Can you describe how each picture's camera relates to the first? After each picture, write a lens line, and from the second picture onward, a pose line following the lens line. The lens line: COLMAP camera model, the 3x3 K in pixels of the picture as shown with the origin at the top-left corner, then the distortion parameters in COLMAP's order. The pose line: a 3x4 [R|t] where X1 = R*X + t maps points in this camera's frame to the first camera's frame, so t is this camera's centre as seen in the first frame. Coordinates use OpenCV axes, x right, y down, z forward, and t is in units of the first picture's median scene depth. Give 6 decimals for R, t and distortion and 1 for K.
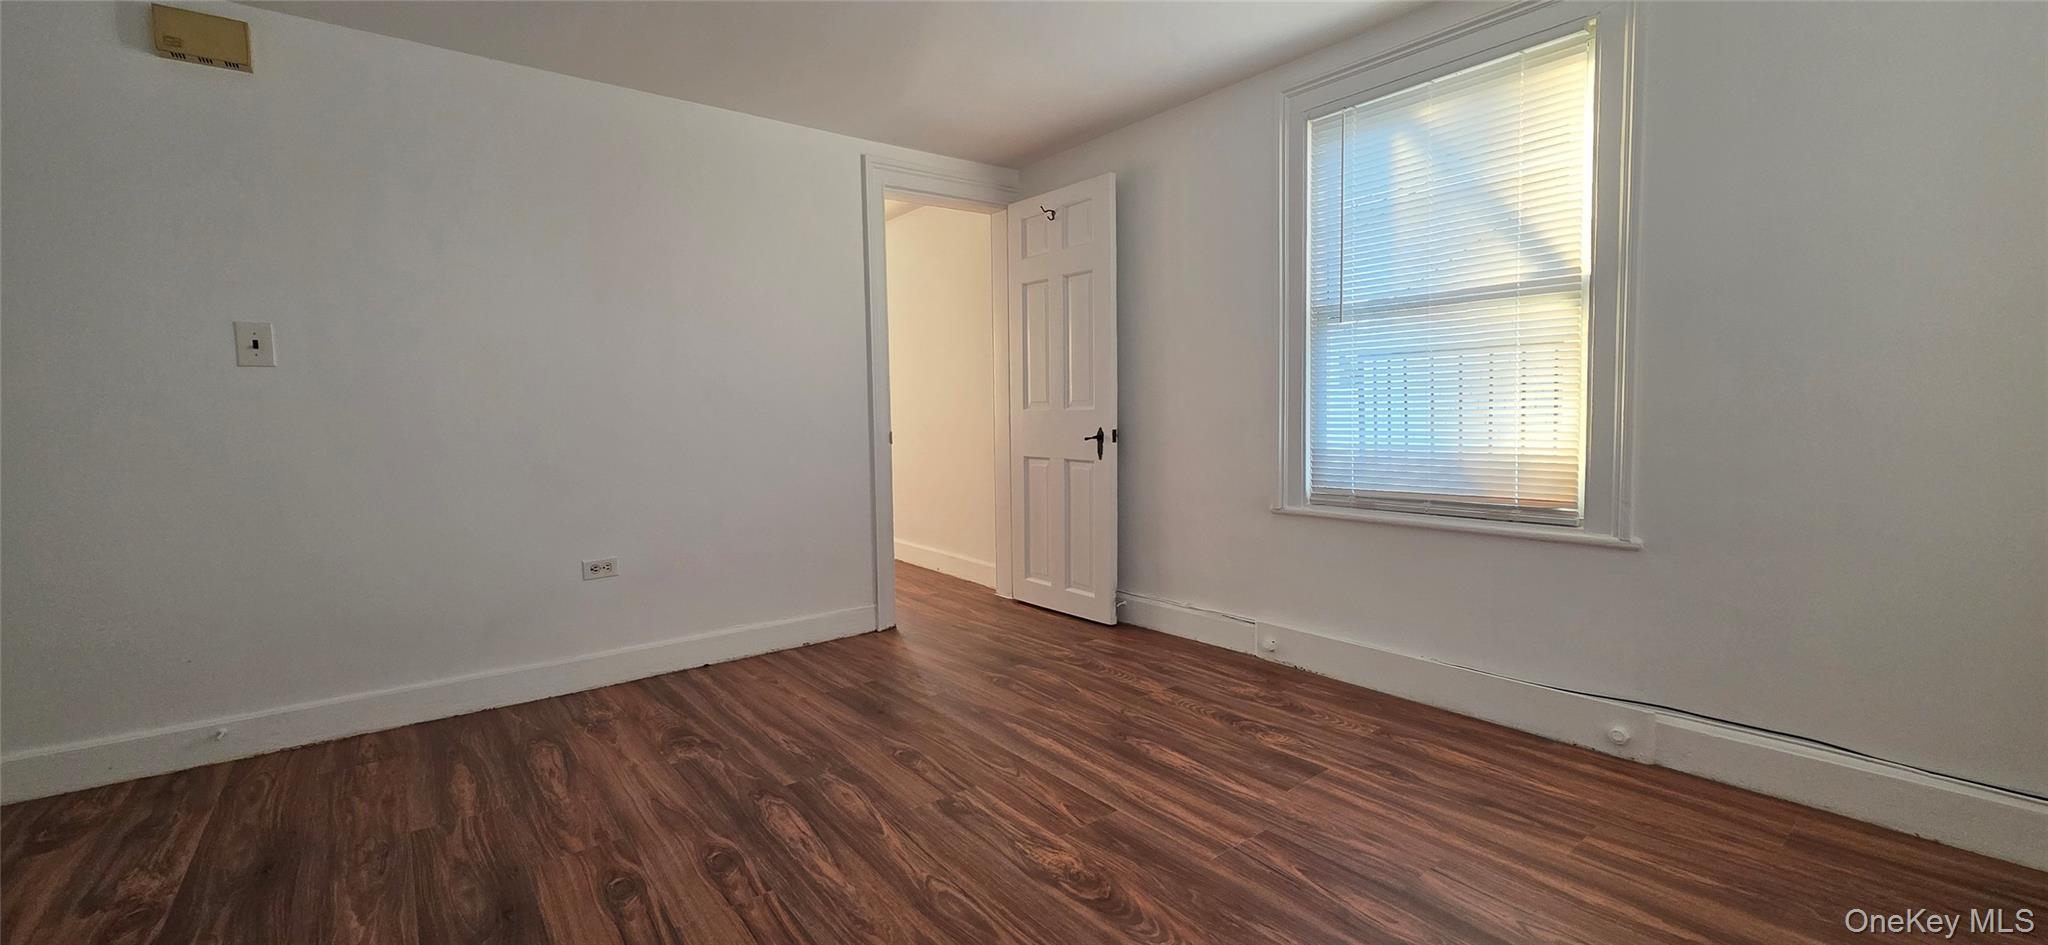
lens RADIAL K [[818.5, 0, 1010.8], [0, 818.5, 460.8], [0, 0, 1]] dist [0.011994, 0.000089]
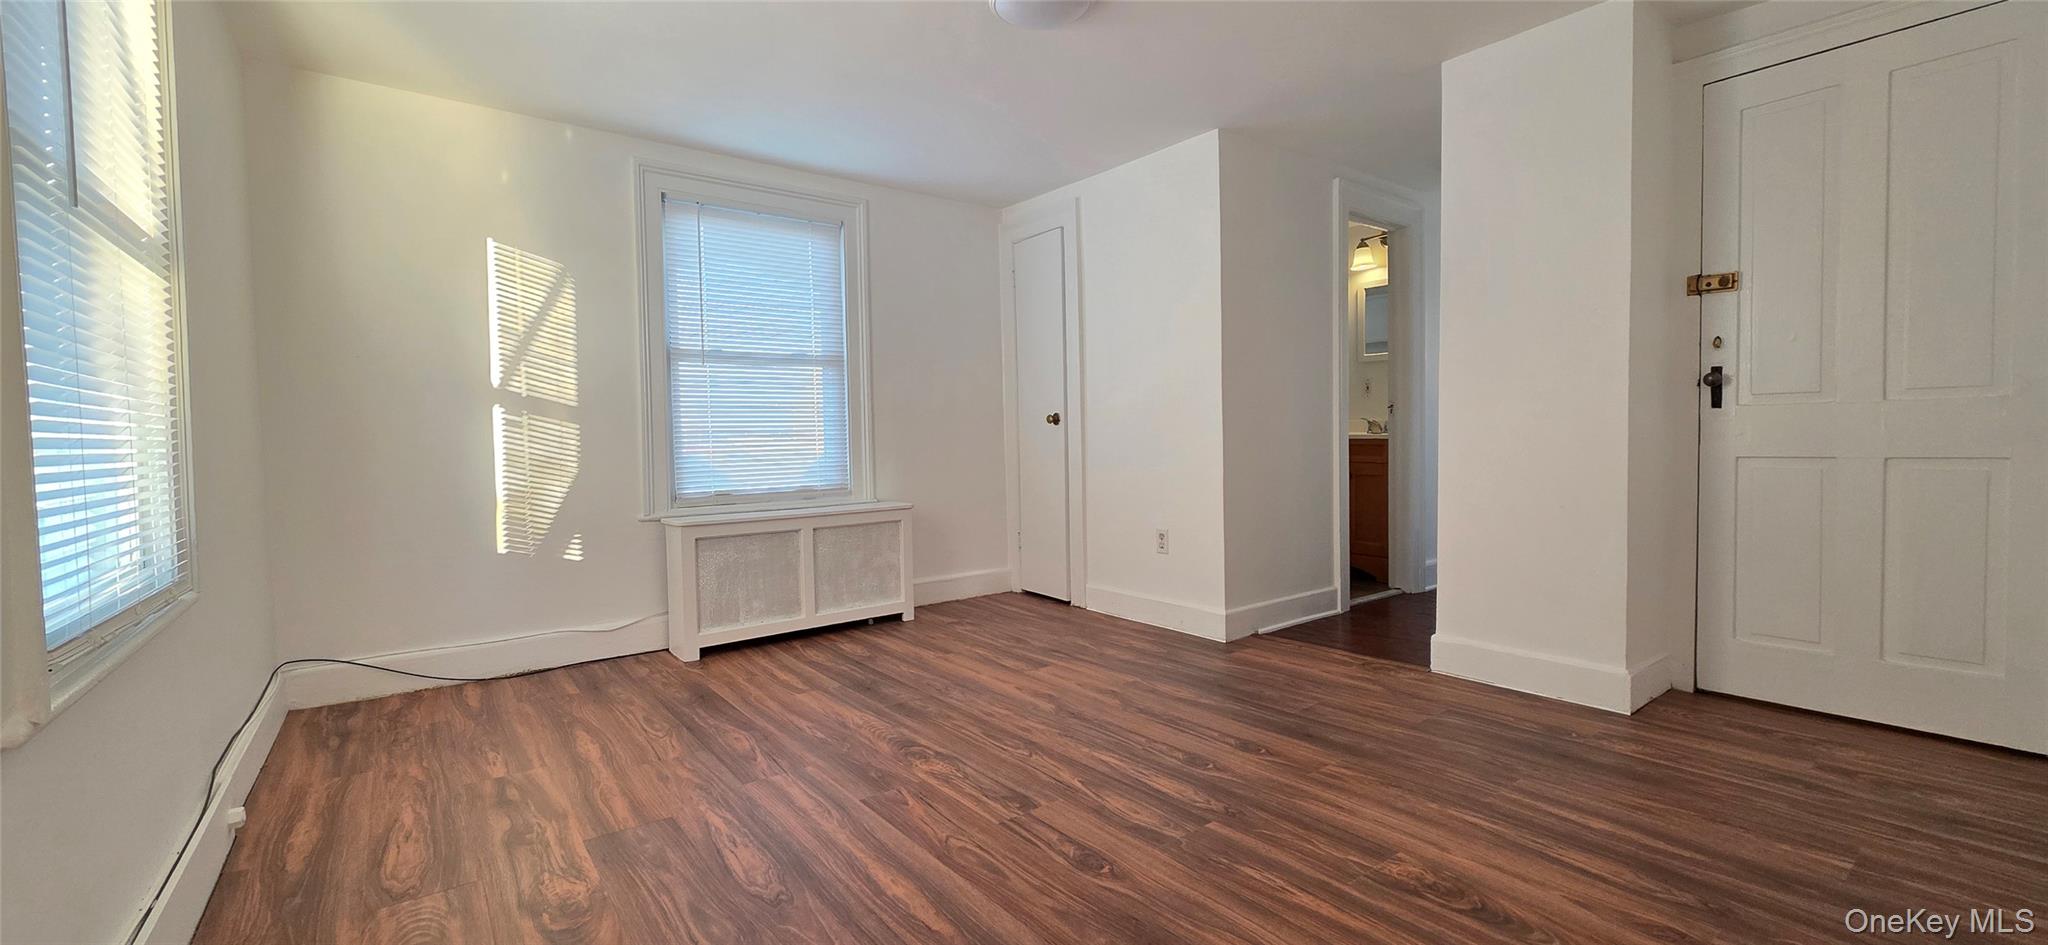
lens RADIAL K [[818.5, 0, 1010.8], [0, 818.5, 460.8], [0, 0, 1]] dist [0.011994, 0.000089]
pose [[-0.999190, 0.038337, 0.012223, -0.076356], [0.039324, 0.994737, 0.094619, -0.075986], [-0.008531, 0.095023, -0.995438, 1.698318]]
